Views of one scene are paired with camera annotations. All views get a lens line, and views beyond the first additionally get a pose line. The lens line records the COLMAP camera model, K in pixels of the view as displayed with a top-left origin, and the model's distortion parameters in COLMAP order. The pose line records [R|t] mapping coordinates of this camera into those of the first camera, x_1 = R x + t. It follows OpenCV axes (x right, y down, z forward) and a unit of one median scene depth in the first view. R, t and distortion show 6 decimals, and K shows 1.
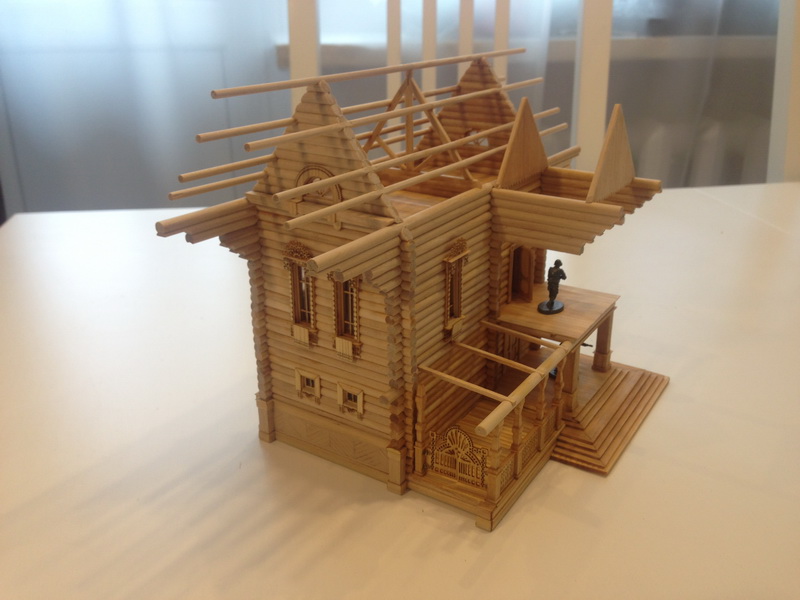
lens RADIAL K [[743.9, 0, 400.0], [0, 743.9, 300.0], [0, 0, 1]] dist [0.041944, 0.002824]
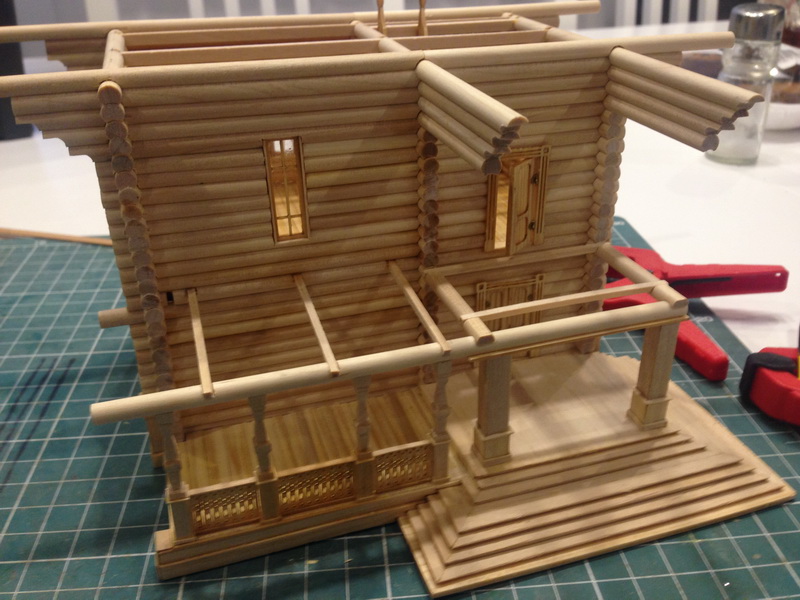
lens RADIAL K [[743.9, 0, 400.0], [0, 743.9, 300.0], [0, 0, 1]] dist [0.041944, 0.002824]
pose [[0.782364, 0.301364, -0.545057, 0.503001], [-0.240103, 0.953435, 0.182518, -0.059709], [0.574680, -0.011926, 0.818291, 0.580111]]
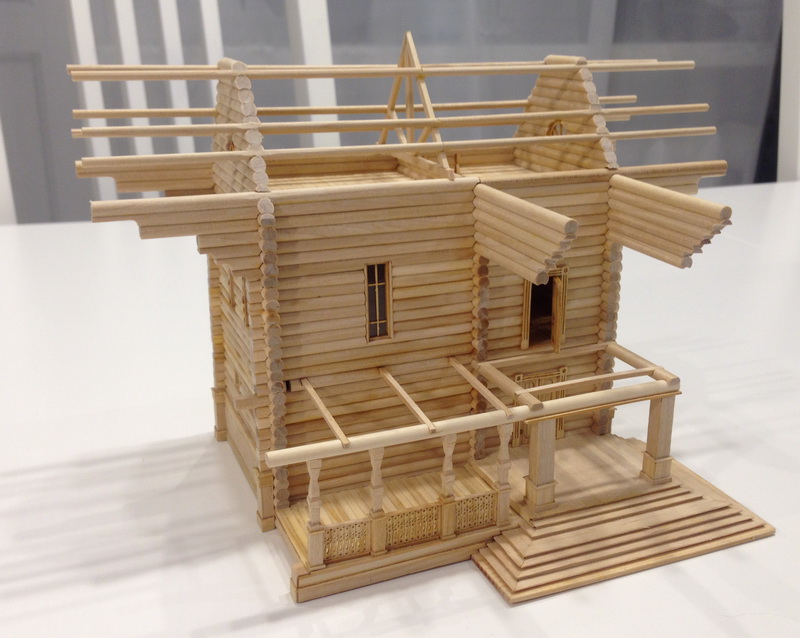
lens RADIAL K [[880.4, 0, 405.3], [0, 880.4, 329.8], [0, 0, 1]] dist [0.052048, 0.005296]
pose [[0.832185, 0.199441, -0.517389, 0.593814], [-0.222923, 0.974685, 0.017161, -0.005302], [0.507714, 0.101057, 0.855578, 0.230273]]
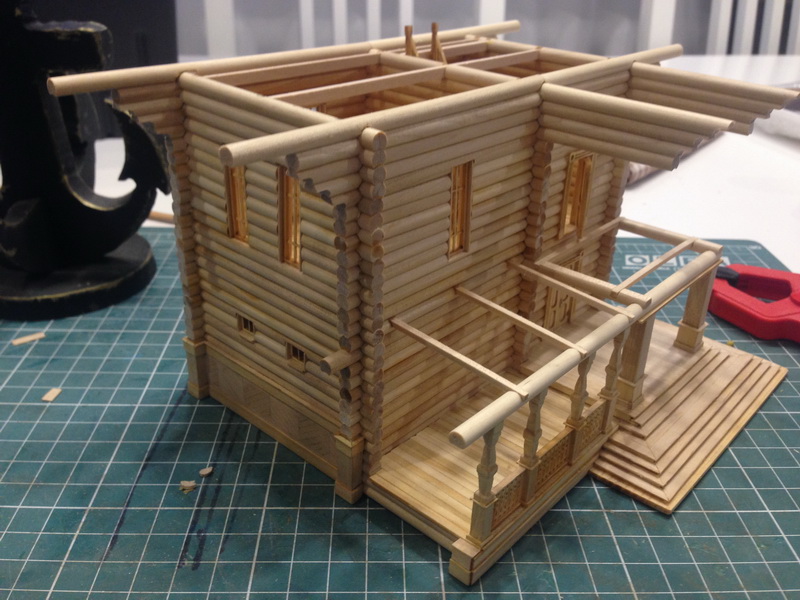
lens RADIAL K [[743.9, 0, 400.0], [0, 743.9, 300.0], [0, 0, 1]] dist [0.041944, 0.002824]
pose [[0.987493, 0.105388, -0.117261, 0.105165], [-0.094925, 0.991269, 0.091512, 0.011989], [0.125882, -0.079236, 0.988876, 0.353889]]
